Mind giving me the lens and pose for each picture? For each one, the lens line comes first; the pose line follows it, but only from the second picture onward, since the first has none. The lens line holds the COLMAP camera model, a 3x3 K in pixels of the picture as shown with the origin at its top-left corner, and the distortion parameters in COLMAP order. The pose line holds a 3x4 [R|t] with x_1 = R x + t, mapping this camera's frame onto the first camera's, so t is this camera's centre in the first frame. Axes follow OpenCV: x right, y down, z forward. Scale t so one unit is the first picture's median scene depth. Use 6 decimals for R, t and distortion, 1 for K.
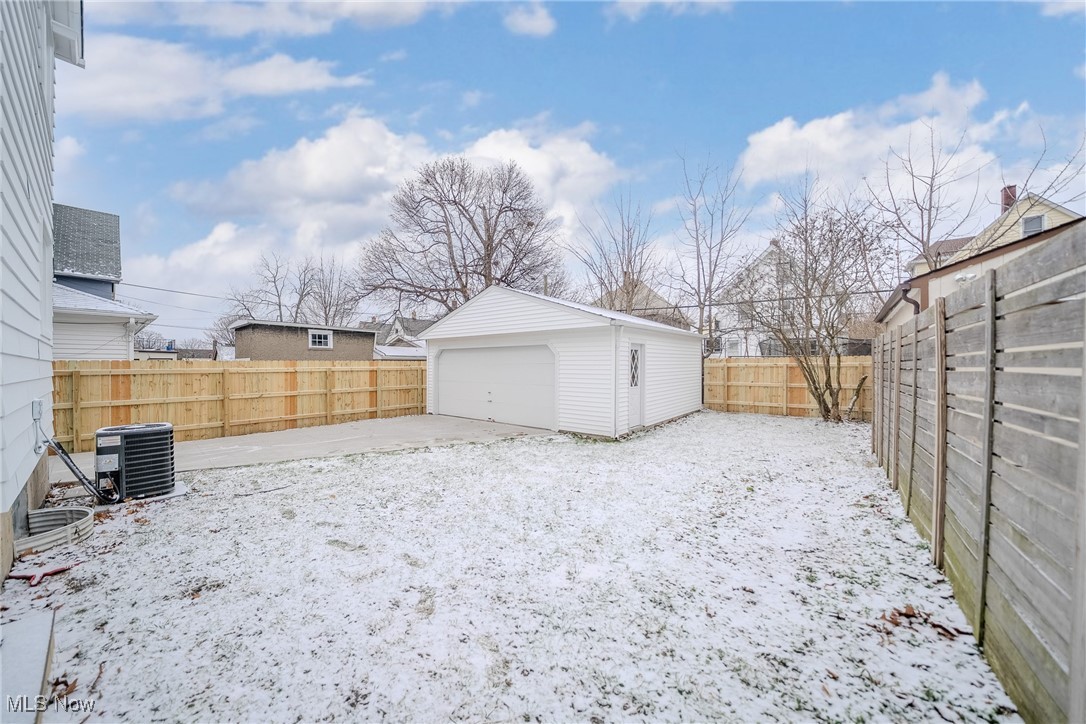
lens RADIAL K [[376.1, 0, 542.7], [0, 376.1, 368.5], [0, 0, 1]] dist [-0.029946, 0.004600]
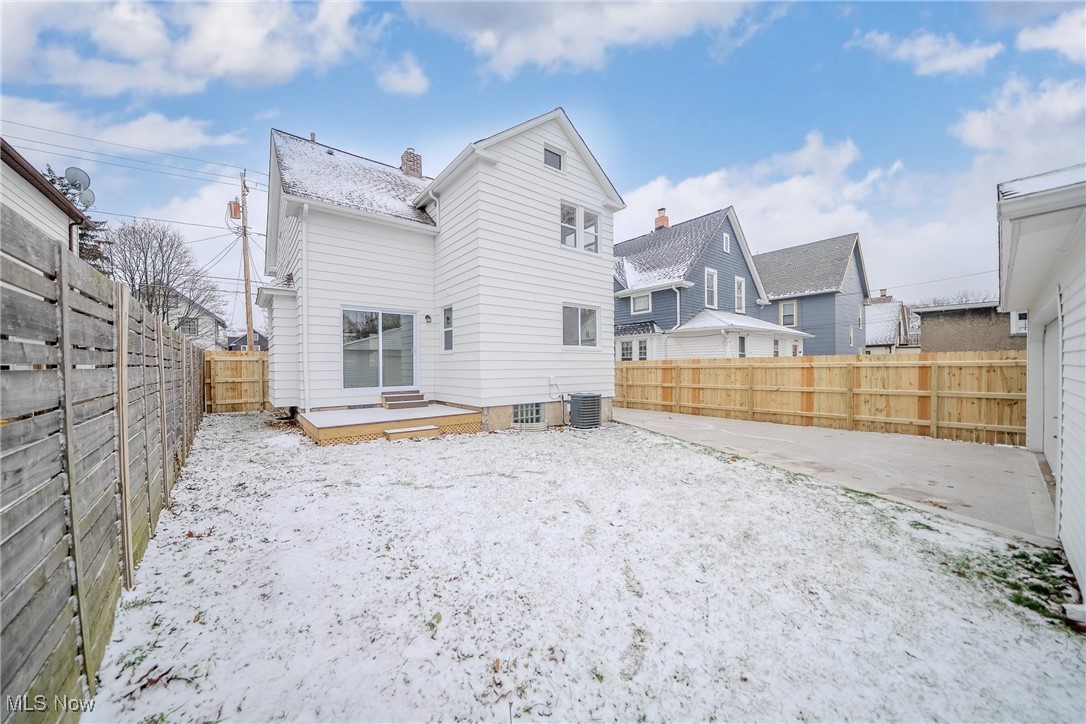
lens RADIAL K [[376.1, 0, 542.7], [0, 376.1, 368.5], [0, 0, 1]] dist [-0.029946, 0.004600]
pose [[-0.201156, 0.011892, -0.979487, 1.097868], [0.002031, 0.999929, 0.011724, -0.001874], [0.979557, 0.000369, -0.201166, 1.362400]]
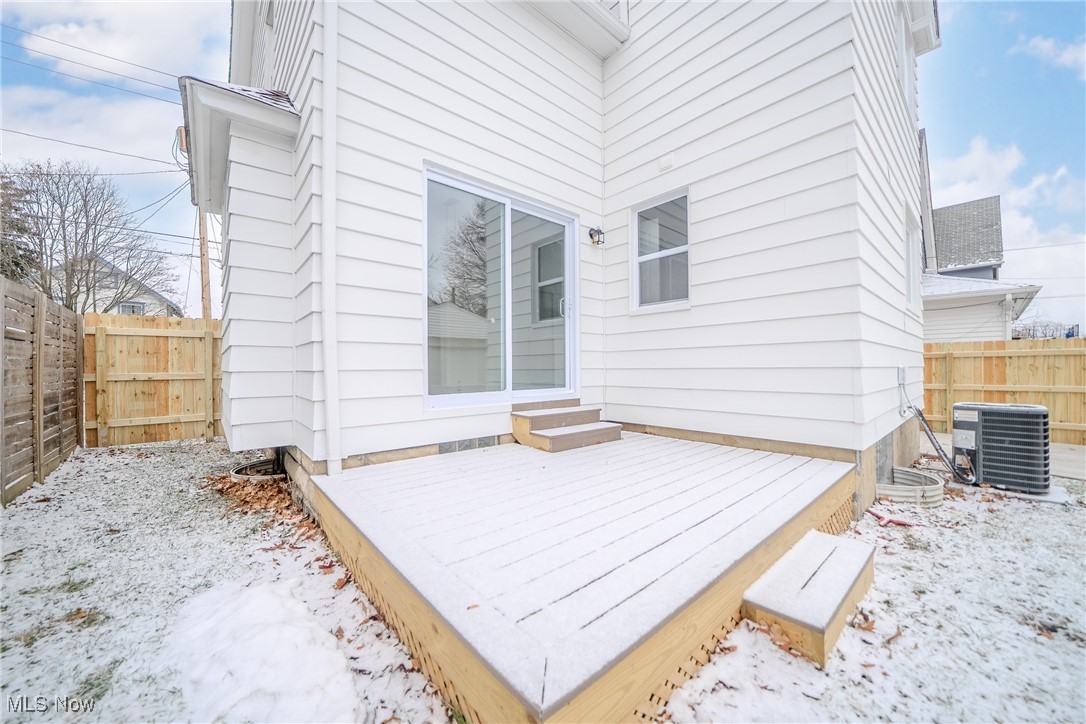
lens RADIAL K [[397.6, 0, 543.0], [0, 397.6, 362.0], [0, 0, 1]] dist [-0.032199, 0.005741]
pose [[-0.172510, -0.008939, -0.984967, -0.058477], [-0.000037, 0.999959, -0.009069, 0.077931], [0.985008, -0.001528, -0.172504, 0.126927]]
